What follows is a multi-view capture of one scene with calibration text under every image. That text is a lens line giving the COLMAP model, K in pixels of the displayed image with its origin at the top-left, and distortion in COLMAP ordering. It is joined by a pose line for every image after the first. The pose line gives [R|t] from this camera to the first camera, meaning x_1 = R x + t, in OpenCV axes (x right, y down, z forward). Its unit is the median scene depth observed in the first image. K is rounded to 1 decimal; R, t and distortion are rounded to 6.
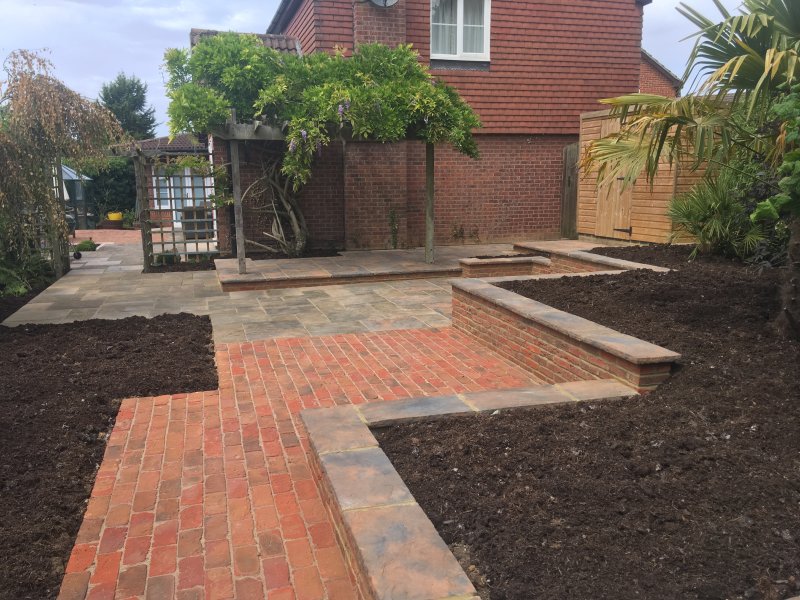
lens RADIAL K [[673.5, 0, 400.0], [0, 673.5, 300.0], [0, 0, 1]] dist [0.117940, -0.172533]
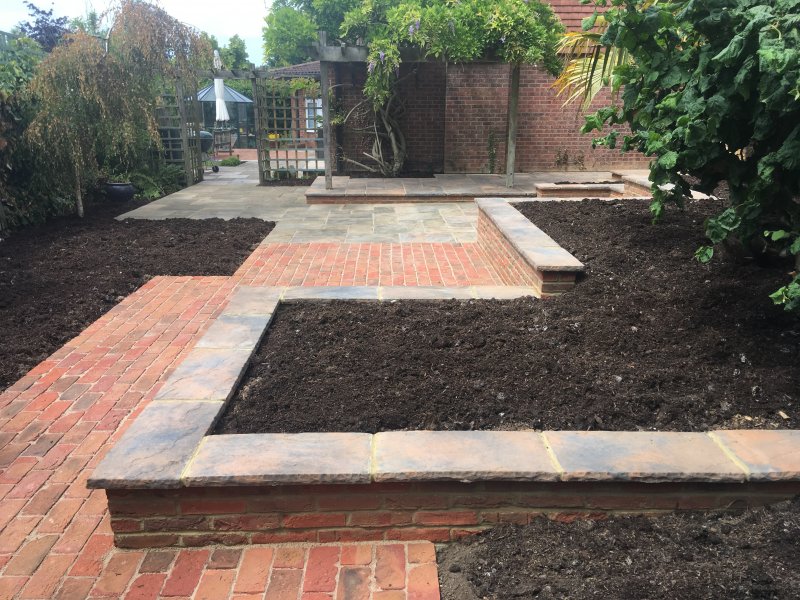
lens RADIAL K [[673.5, 0, 400.0], [0, 673.5, 300.0], [0, 0, 1]] dist [0.117940, -0.172533]
pose [[0.965639, 0.083329, -0.246167, 0.174777], [-0.058200, 0.992483, 0.107659, 0.015885], [0.253287, -0.089632, 0.963230, -0.041863]]
